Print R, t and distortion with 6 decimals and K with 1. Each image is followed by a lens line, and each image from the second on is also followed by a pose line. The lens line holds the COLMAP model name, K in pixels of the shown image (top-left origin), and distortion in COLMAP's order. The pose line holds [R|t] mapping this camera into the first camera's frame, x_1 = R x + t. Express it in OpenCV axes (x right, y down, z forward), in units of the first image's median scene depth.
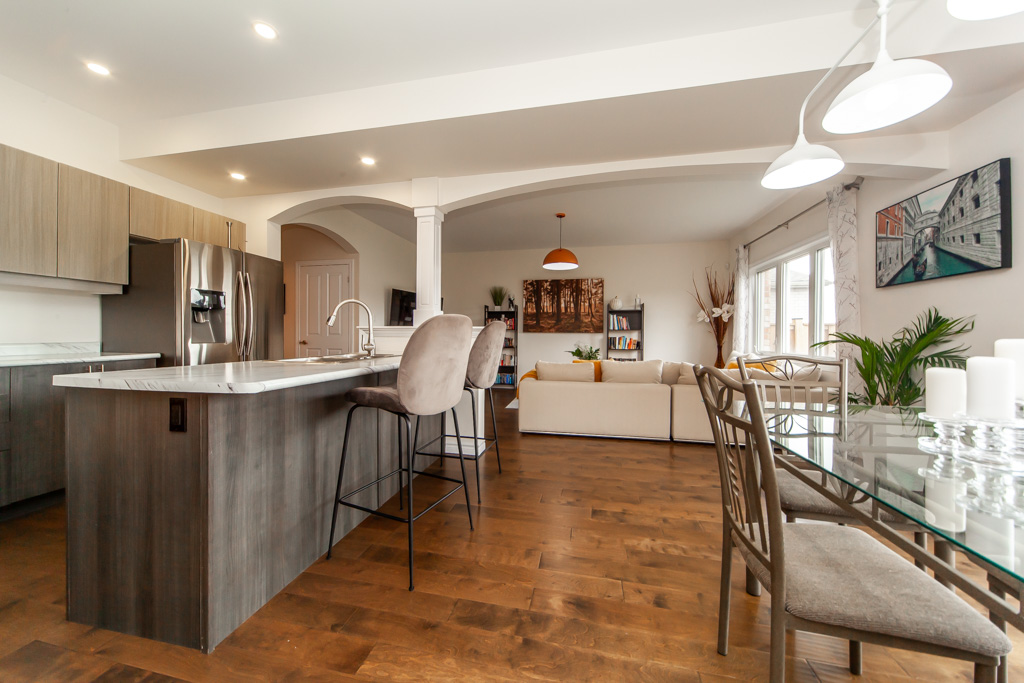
lens RADIAL K [[357.7, 0, 512.0], [0, 357.7, 340.9], [0, 0, 1]] dist [0.002292, 0.000194]
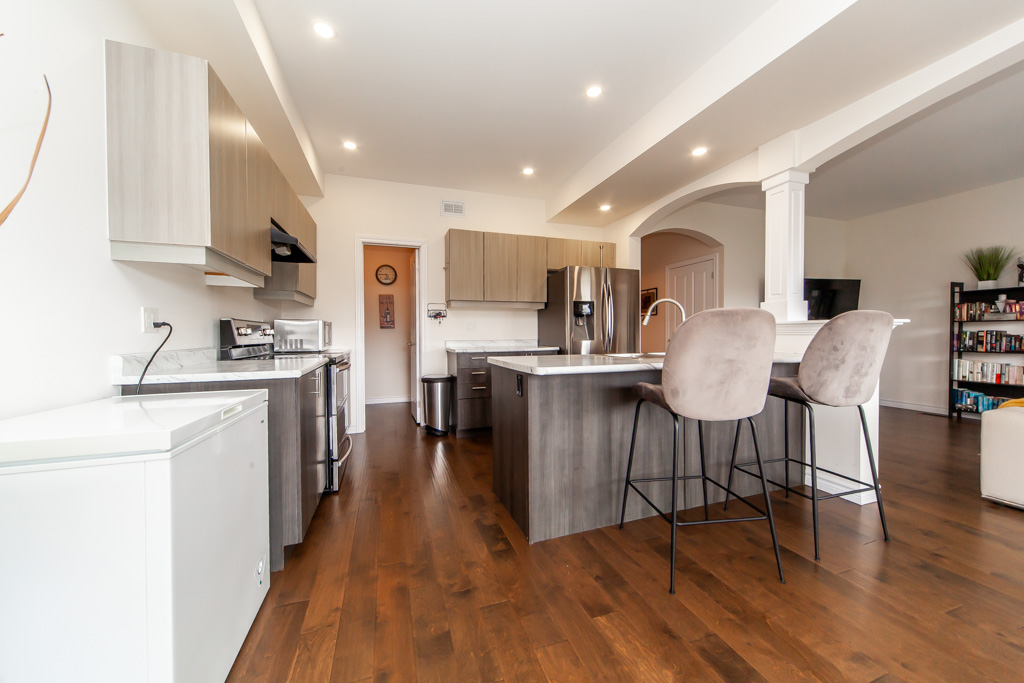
lens RADIAL K [[363.7, 0, 509.8], [0, 363.7, 344.1], [0, 0, 1]] dist [0.001708, 0.000109]
pose [[0.513012, 0.014749, -0.858255, 0.199539], [-0.004204, 0.999884, 0.014670, 0.001333], [0.858371, -0.003918, 0.513014, 0.067019]]
